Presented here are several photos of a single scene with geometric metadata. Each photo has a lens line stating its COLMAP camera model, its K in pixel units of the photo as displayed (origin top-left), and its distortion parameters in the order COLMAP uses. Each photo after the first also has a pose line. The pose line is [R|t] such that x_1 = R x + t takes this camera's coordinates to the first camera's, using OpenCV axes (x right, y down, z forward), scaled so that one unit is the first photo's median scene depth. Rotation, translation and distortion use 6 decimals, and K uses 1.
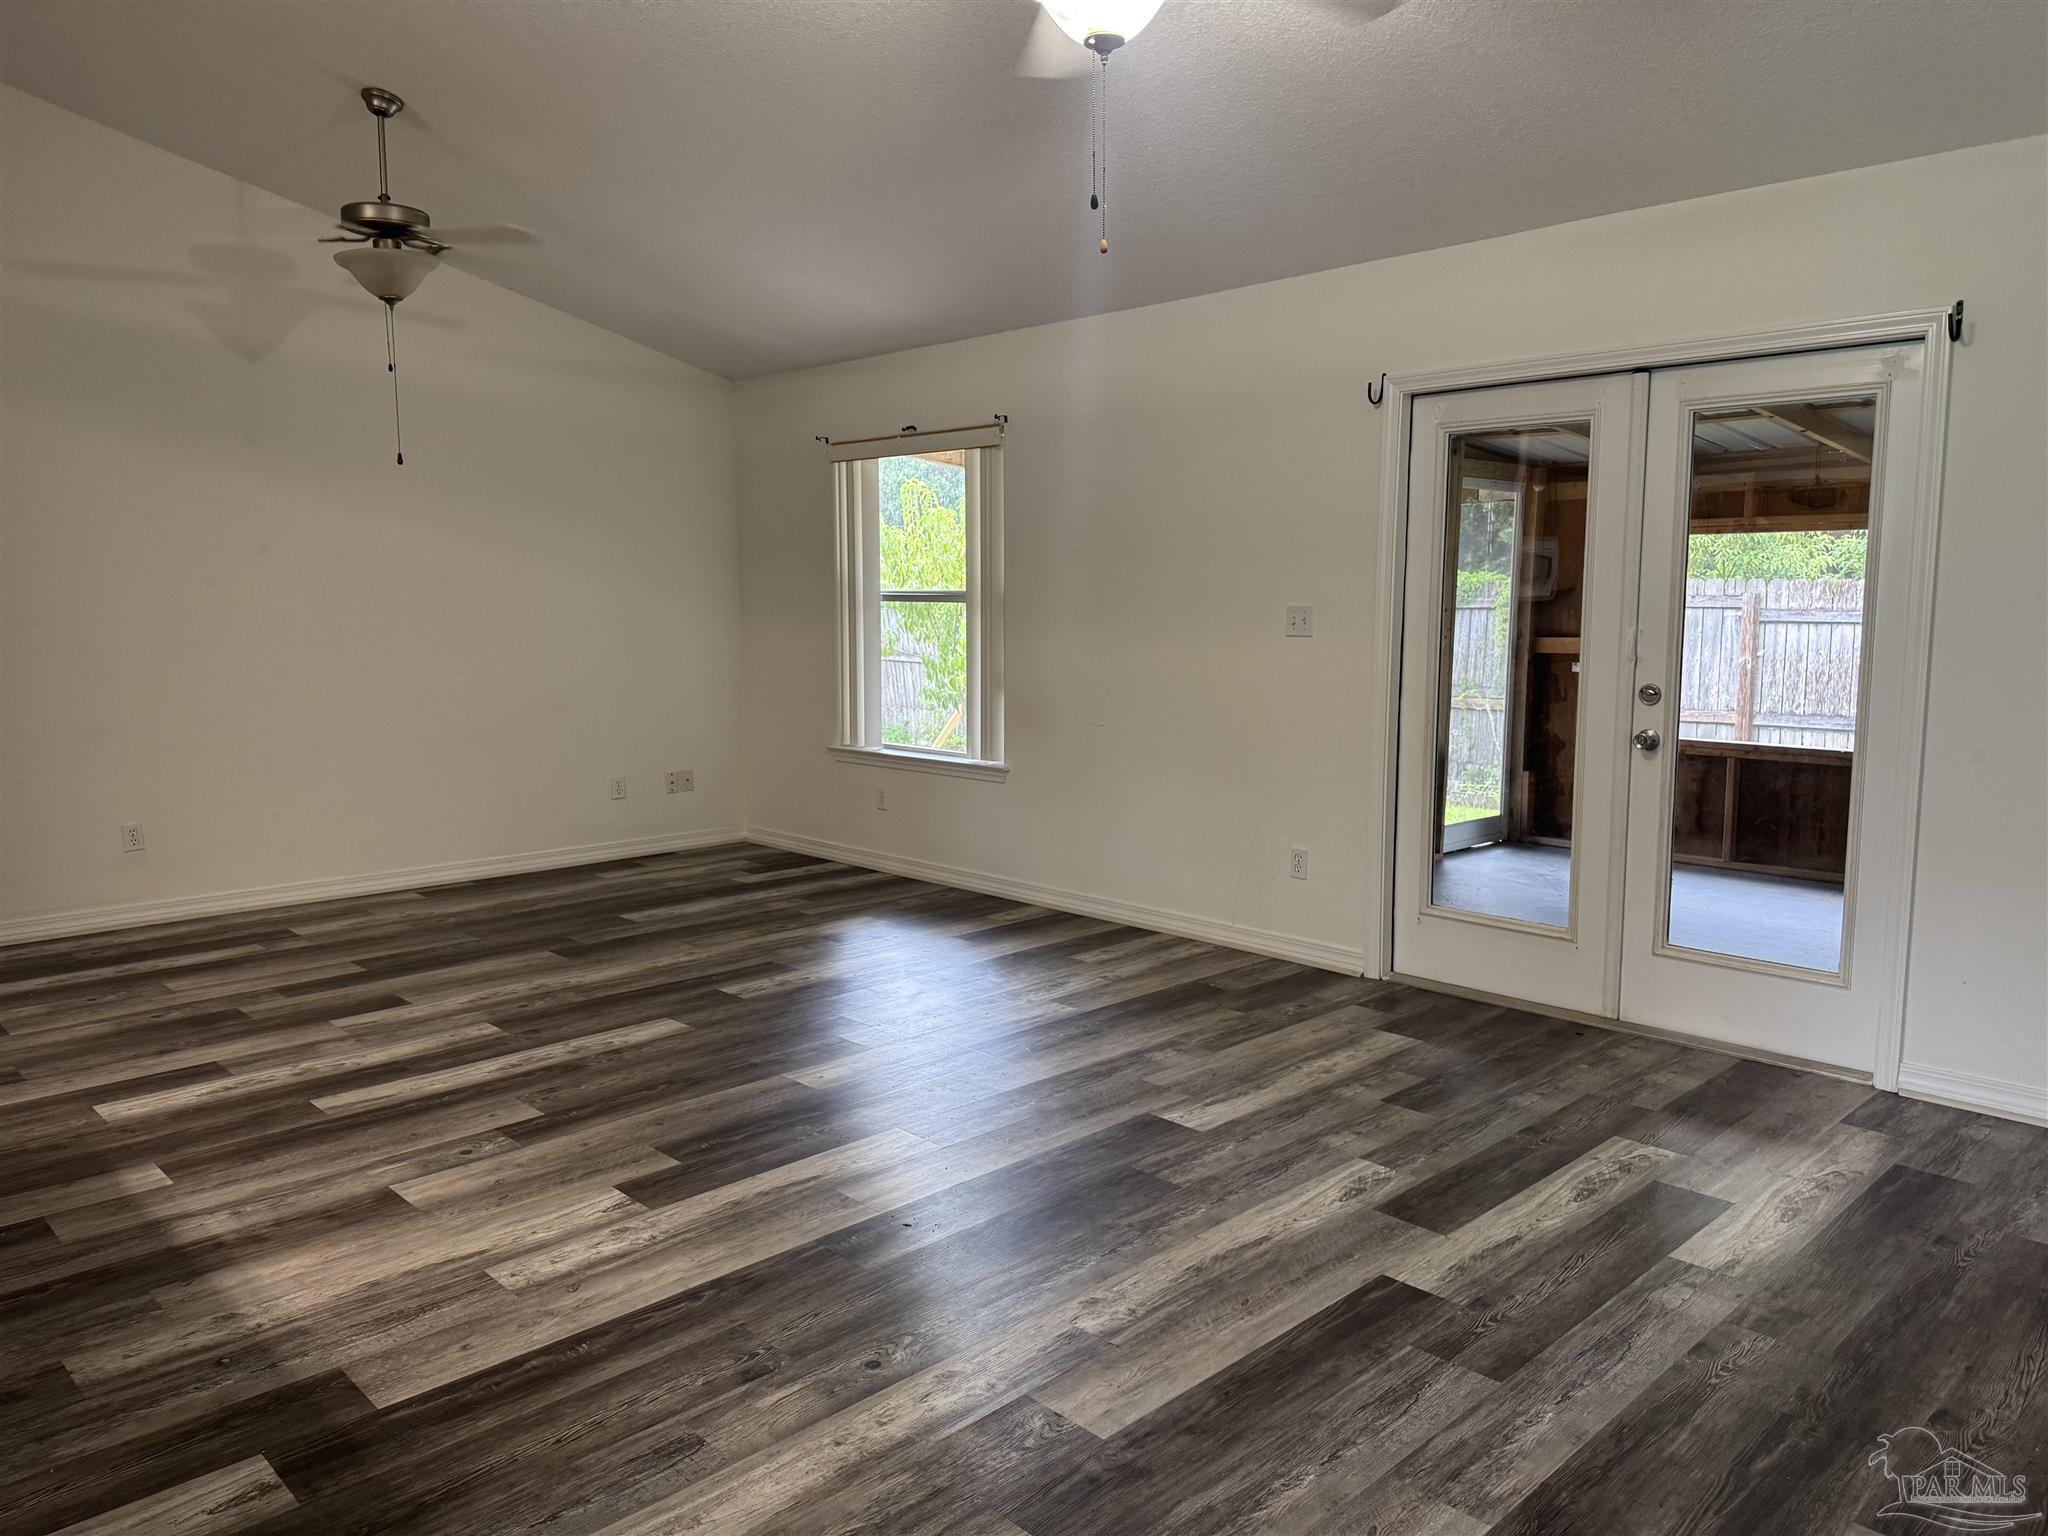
lens RADIAL K [[1463.3, 0, 1027.2], [0, 1463.3, 762.6], [0, 0, 1]] dist [0.058517, -0.062945]
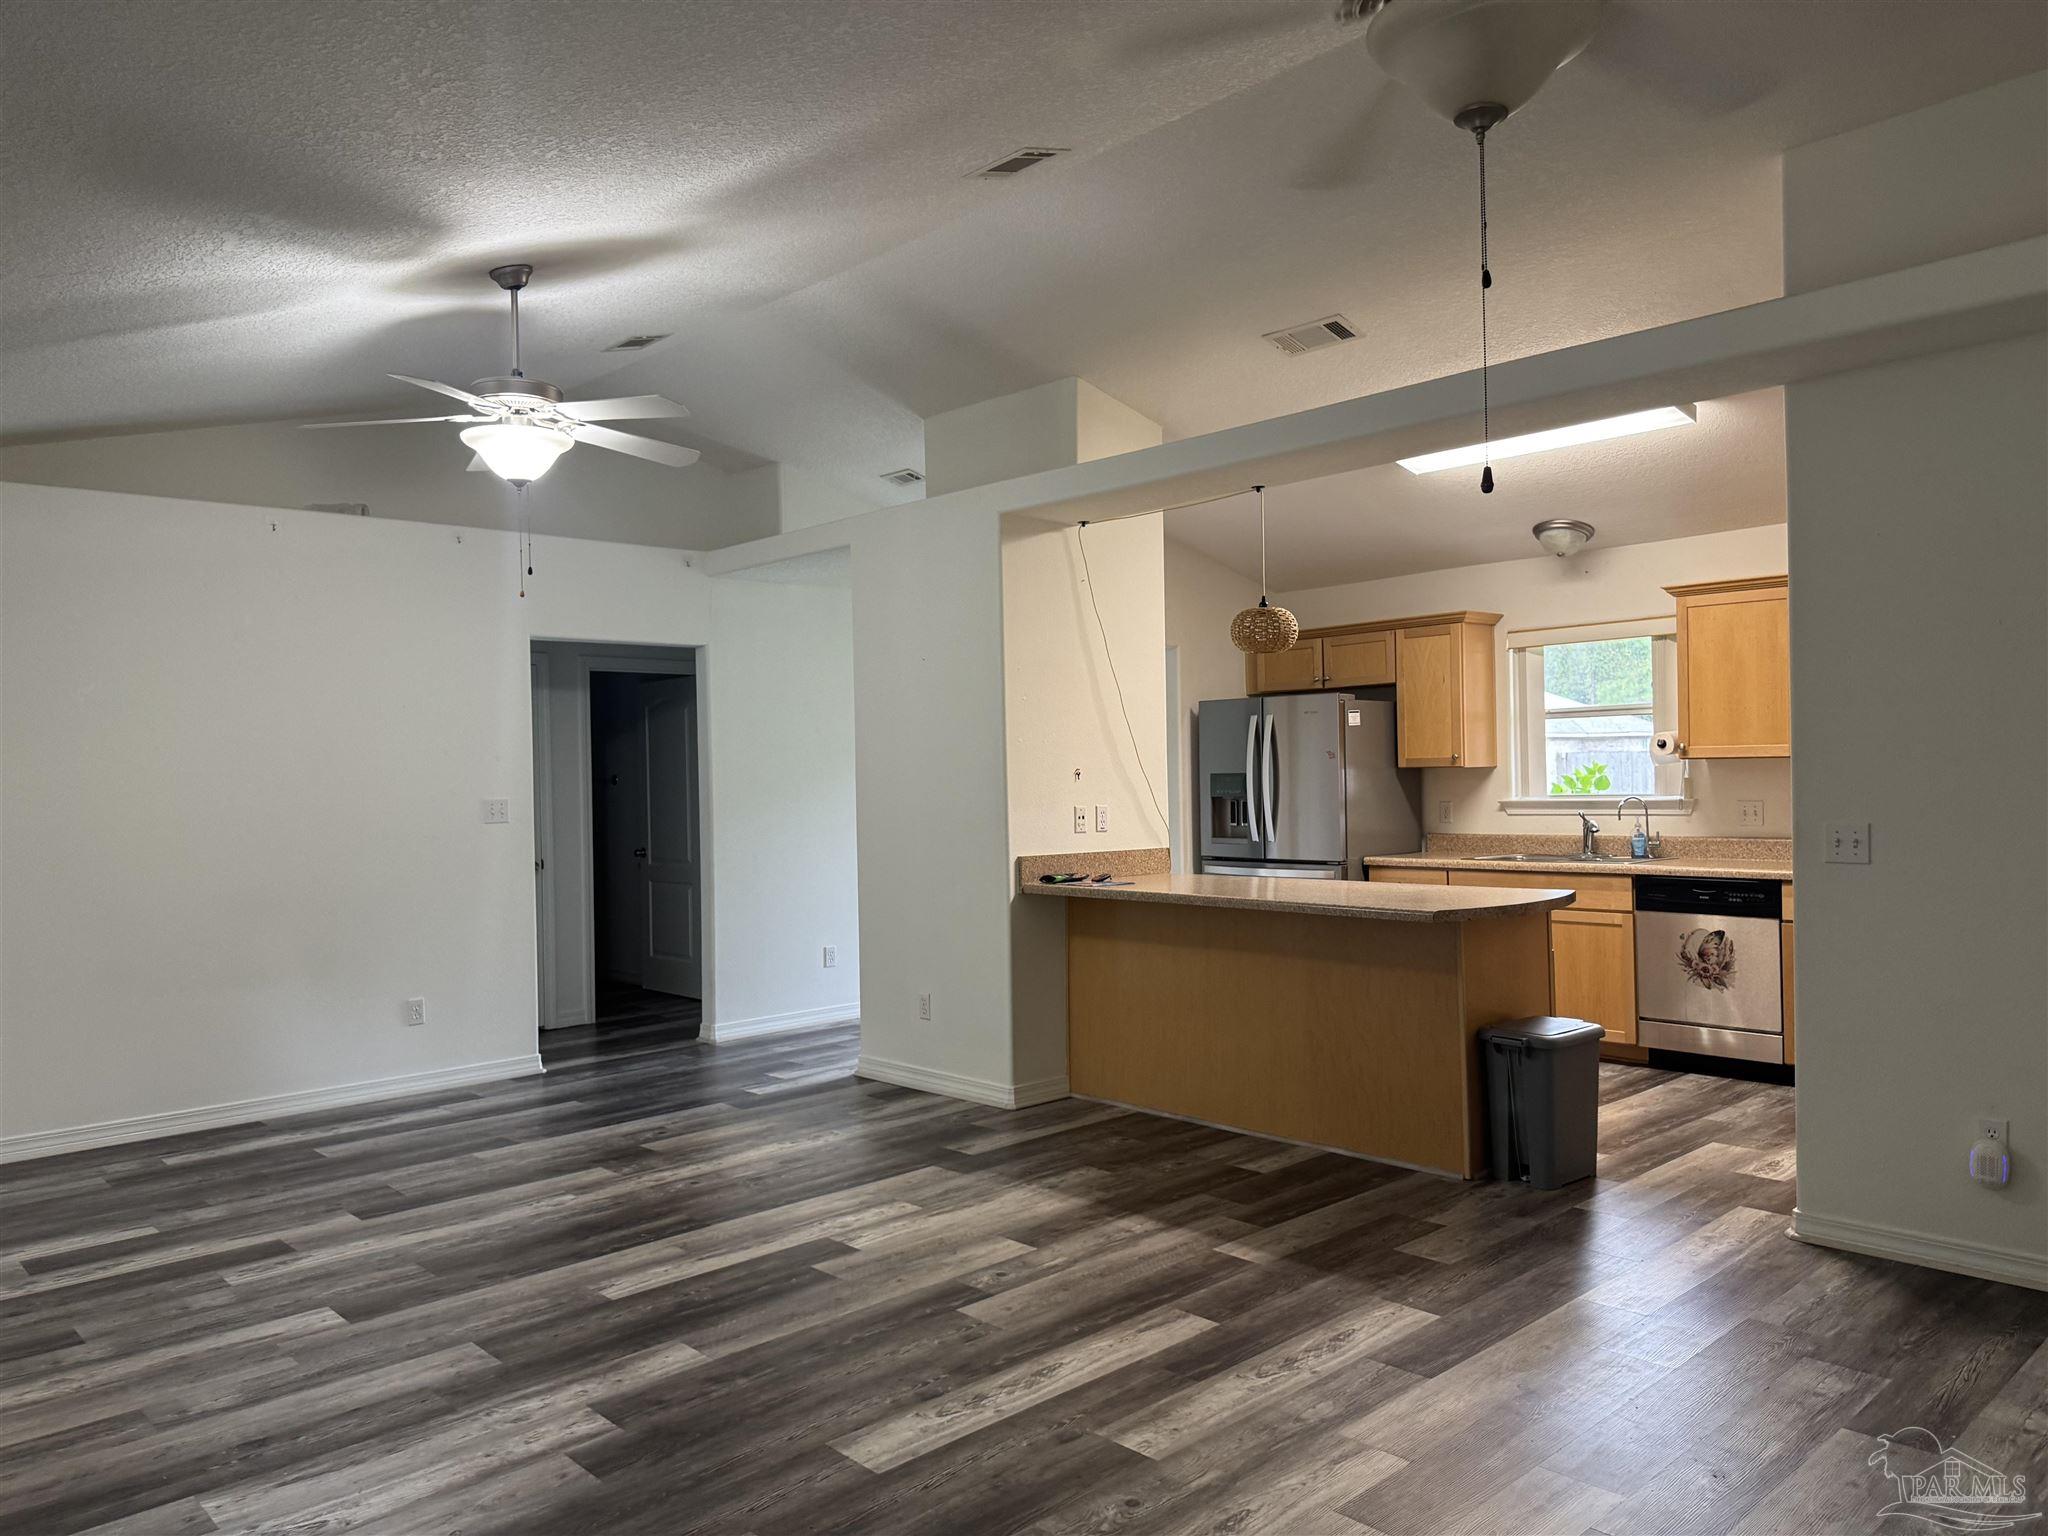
lens RADIAL K [[1463.3, 0, 1015.4], [0, 1463.3, 763.4], [0, 0, 1]] dist [0.058517, -0.062945]
pose [[-0.999352, 0.026087, 0.024820, -0.430732], [0.028826, 0.992679, 0.117296, -0.259724], [-0.021578, 0.117936, -0.992787, 2.085665]]
